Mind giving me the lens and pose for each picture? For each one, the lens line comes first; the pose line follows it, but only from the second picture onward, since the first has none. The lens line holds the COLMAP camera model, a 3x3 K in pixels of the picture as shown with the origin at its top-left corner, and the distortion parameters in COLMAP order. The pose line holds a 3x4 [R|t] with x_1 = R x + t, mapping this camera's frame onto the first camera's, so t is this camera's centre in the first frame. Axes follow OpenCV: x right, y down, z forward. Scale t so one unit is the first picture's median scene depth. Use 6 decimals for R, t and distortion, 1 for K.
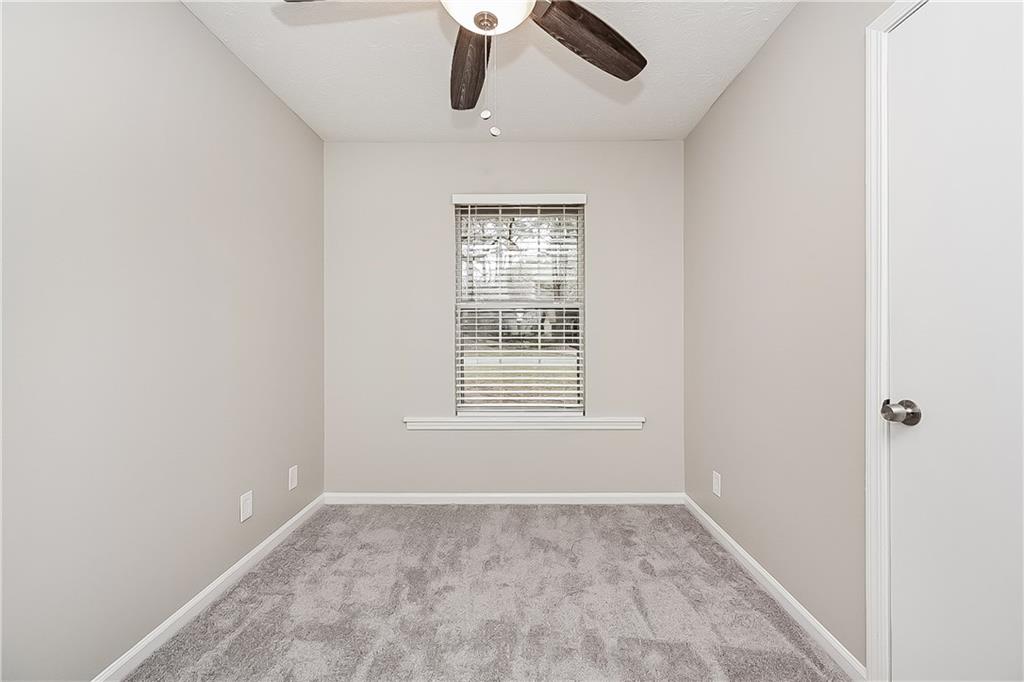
lens RADIAL K [[408.0, 0, 513.3], [0, 408.0, 329.6], [0, 0, 1]] dist [0.001167, -0.000003]
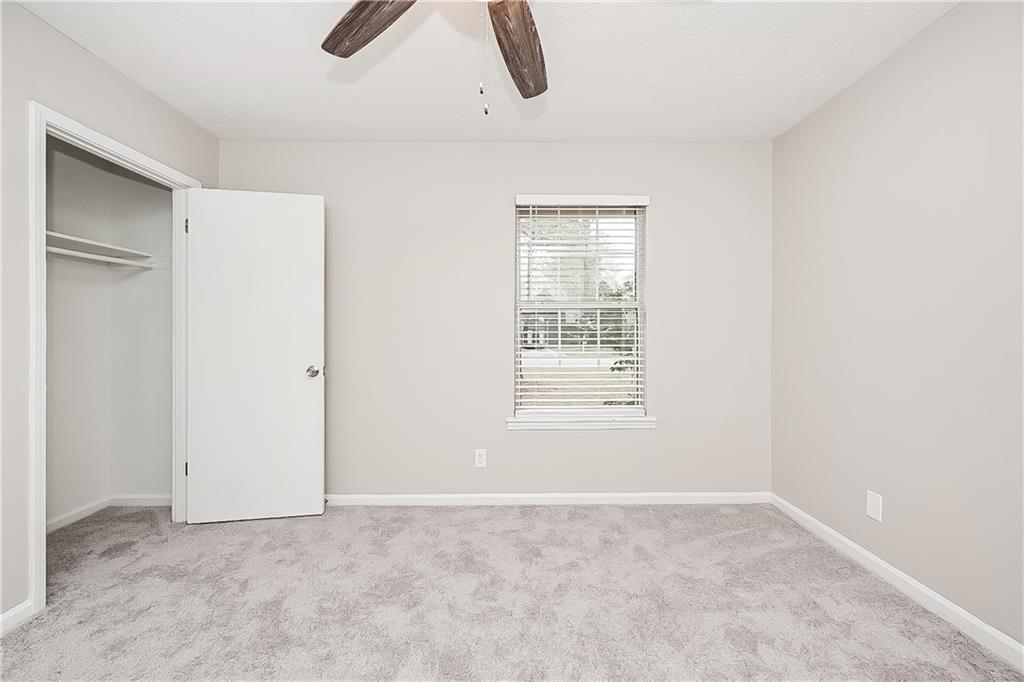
lens RADIAL K [[408.3, 0, 511.3], [0, 408.3, 335.5], [0, 0, 1]] dist [0.000233, -0.000037]
pose [[0.999796, 0.000834, 0.020170, -0.174501], [-0.001065, 0.999934, 0.011472, 0.000463], [-0.020159, -0.011492, 0.999731, 0.002322]]
